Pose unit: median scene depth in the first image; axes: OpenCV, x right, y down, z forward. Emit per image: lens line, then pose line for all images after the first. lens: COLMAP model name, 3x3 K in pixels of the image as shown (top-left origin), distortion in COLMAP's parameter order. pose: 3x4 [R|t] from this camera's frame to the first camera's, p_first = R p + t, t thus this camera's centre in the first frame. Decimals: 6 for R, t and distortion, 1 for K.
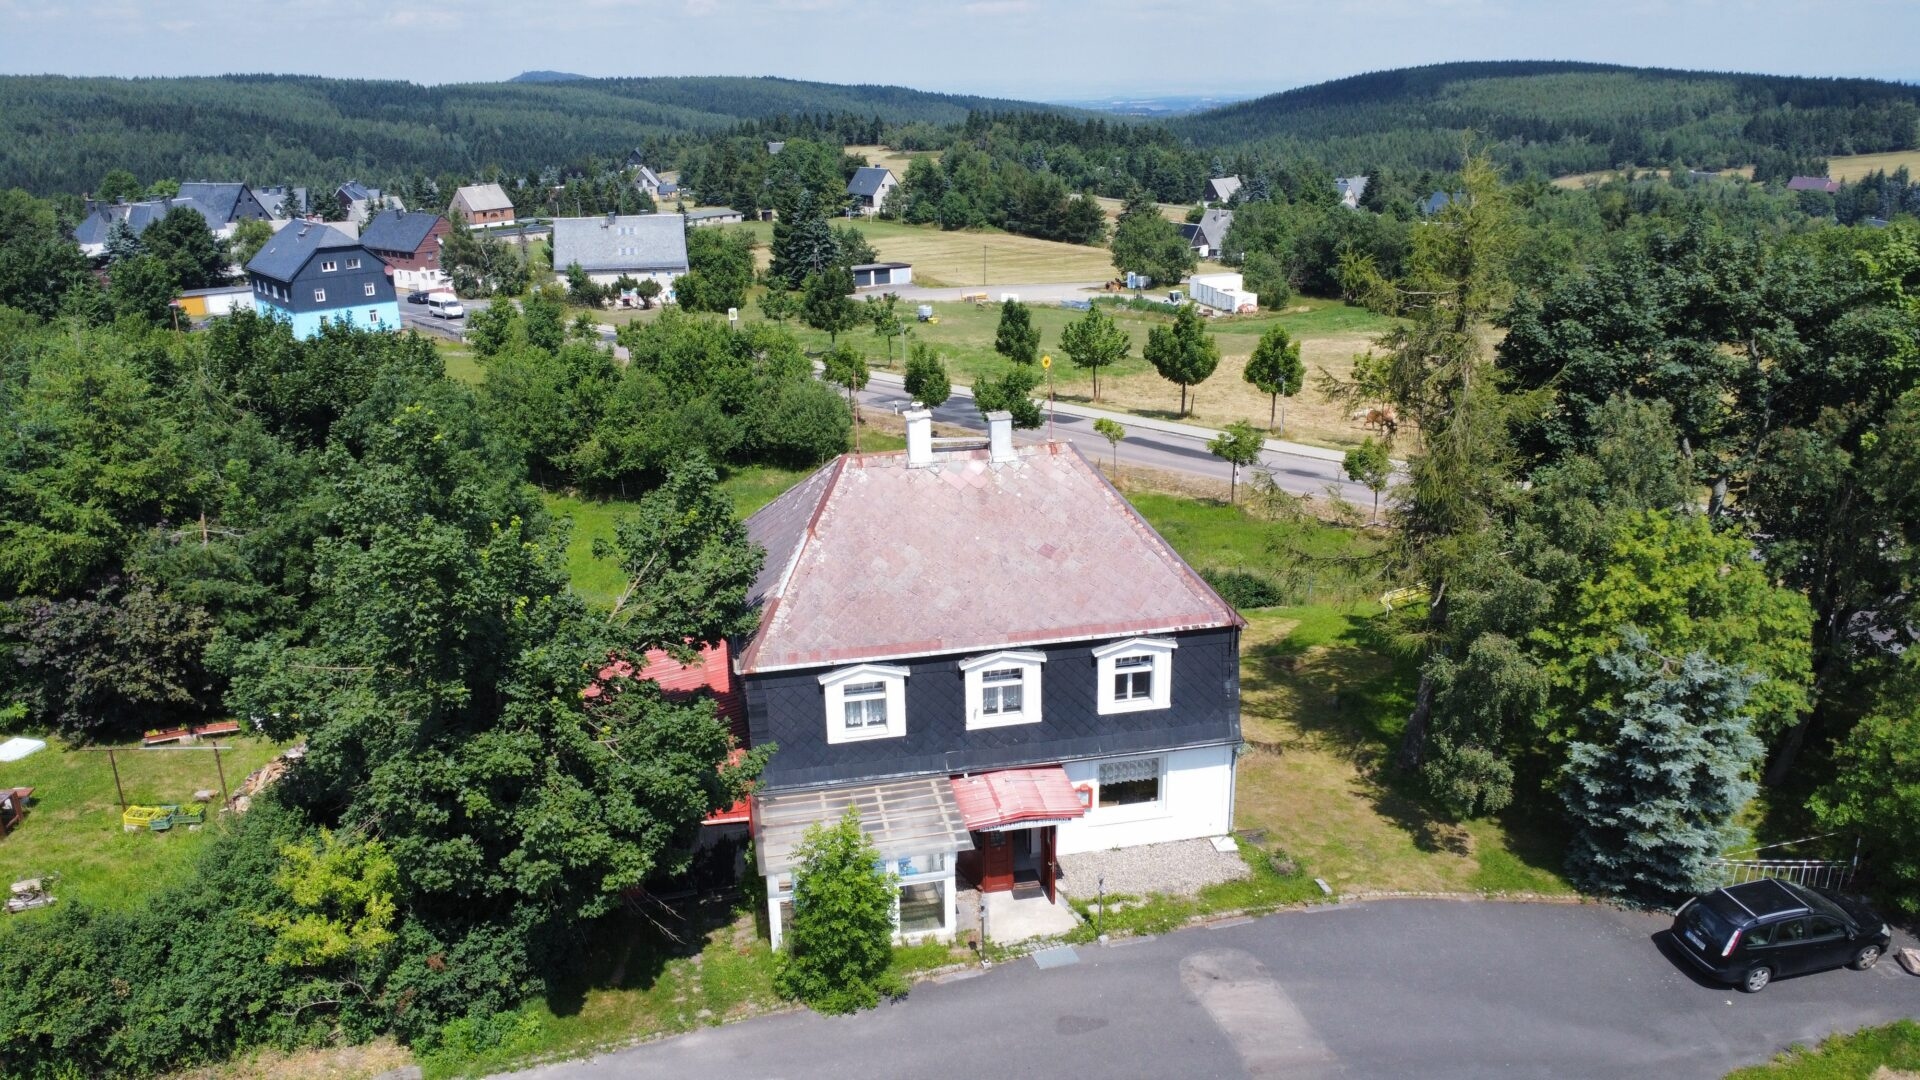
lens RADIAL K [[1376.0, 0, 963.1], [0, 1376.0, 541.1], [0, 0, 1]] dist [-0.021250, -0.013574]
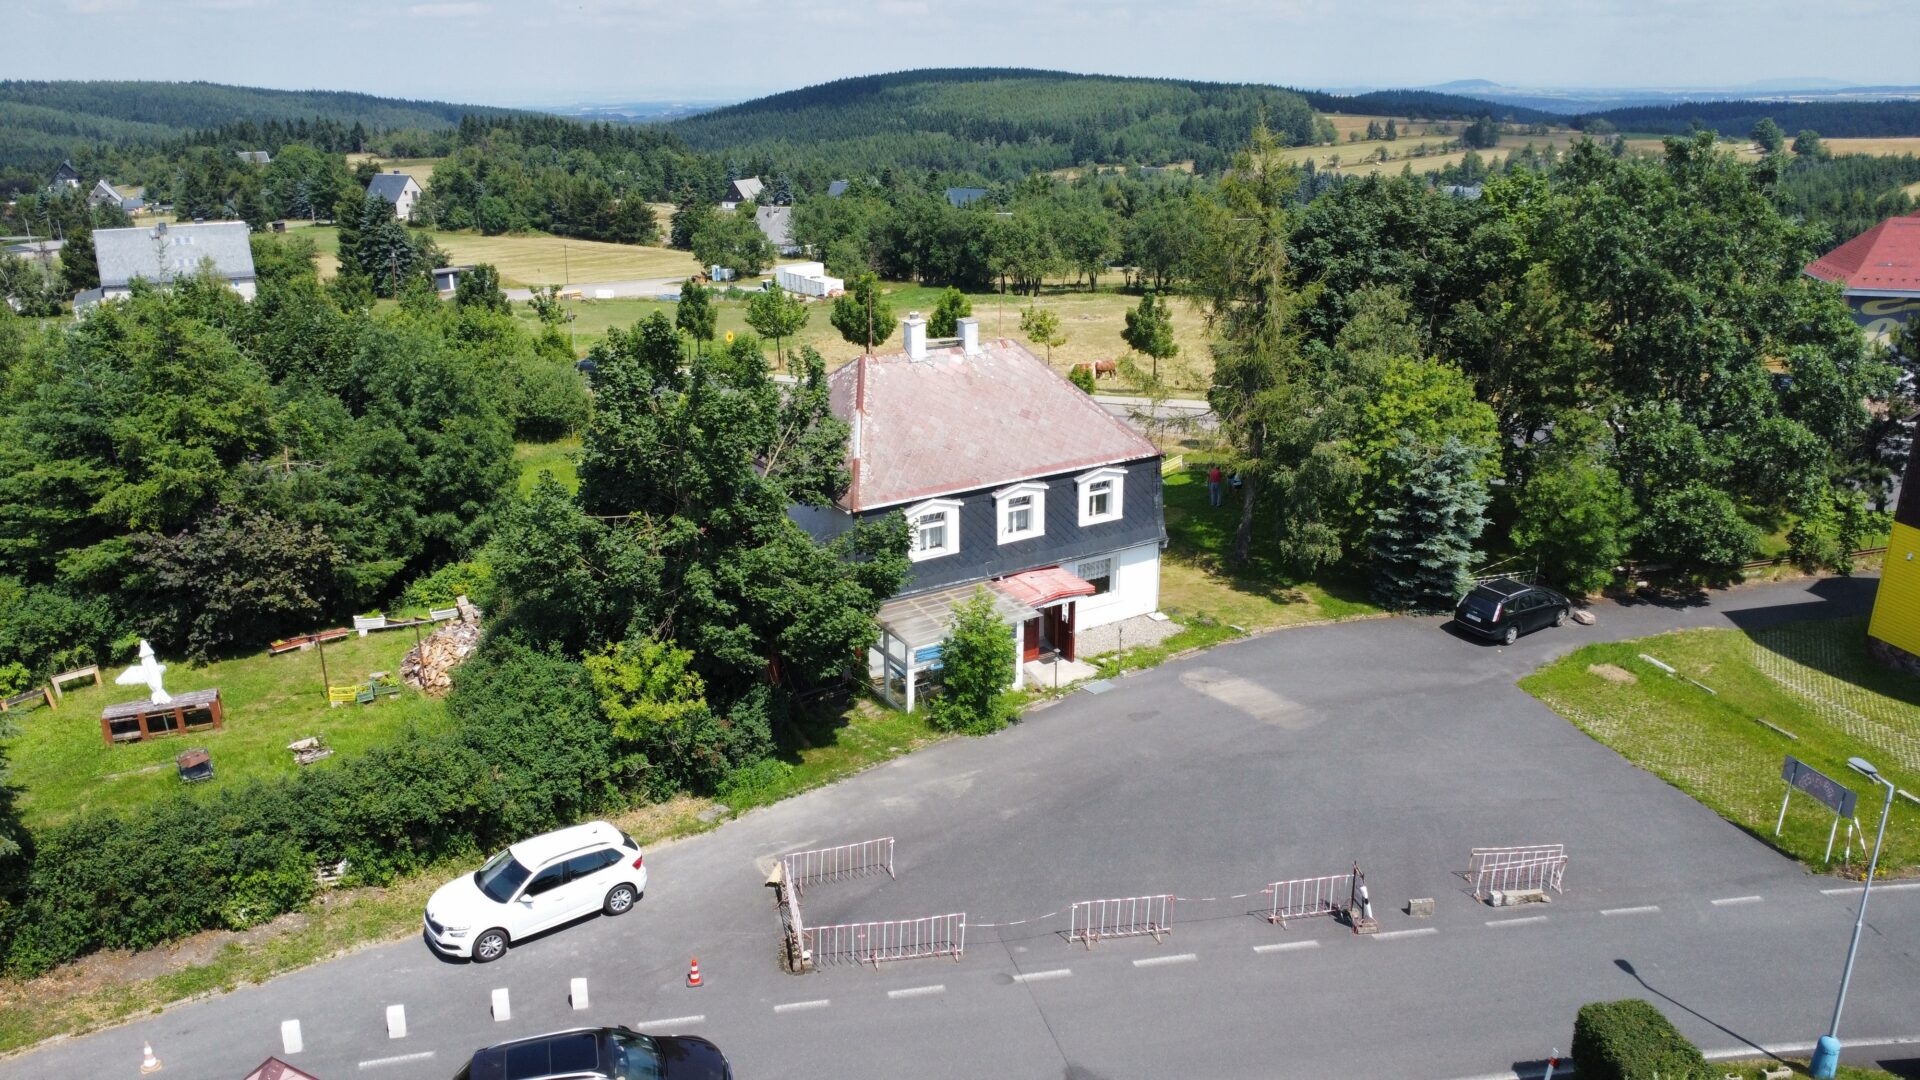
lens RADIAL K [[1376.0, 0, 954.6], [0, 1376.0, 528.2], [0, 0, 1]] dist [-0.021250, -0.013574]
pose [[0.937942, -0.098479, 0.332516, -0.438050], [0.102610, 0.994708, 0.005159, 0.098545], [-0.331265, 0.029281, 0.943083, -0.239871]]
